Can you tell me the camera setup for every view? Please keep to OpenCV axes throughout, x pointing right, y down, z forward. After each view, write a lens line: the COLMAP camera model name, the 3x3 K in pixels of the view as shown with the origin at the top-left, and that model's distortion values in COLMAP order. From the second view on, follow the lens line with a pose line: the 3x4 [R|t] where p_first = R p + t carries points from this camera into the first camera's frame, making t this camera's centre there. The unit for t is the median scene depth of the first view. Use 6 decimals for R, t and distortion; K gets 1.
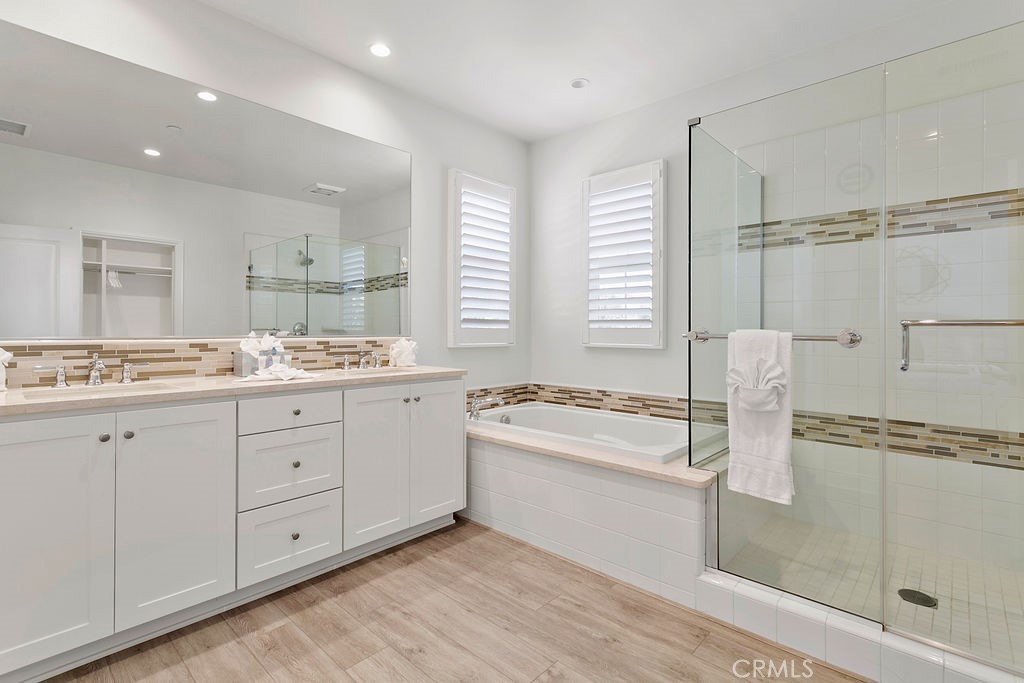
lens RADIAL K [[482.9, 0, 512.0], [0, 482.9, 341.5], [0, 0, 1]] dist [-0.000484, -0.000104]
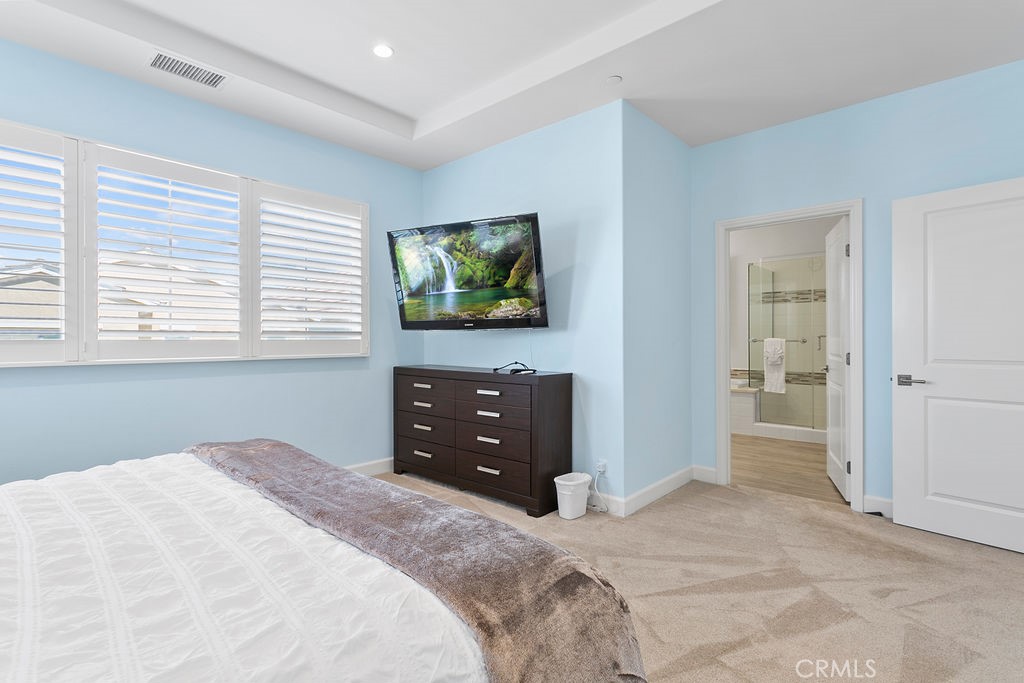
lens RADIAL K [[482.9, 0, 512.0], [0, 482.9, 341.5], [0, 0, 1]] dist [-0.000484, -0.000104]
pose [[0.999996, 0.001119, 0.002471, -0.796333], [-0.001081, 0.999884, -0.015207, 0.030671], [-0.002488, 0.015204, 0.999881, -1.410730]]
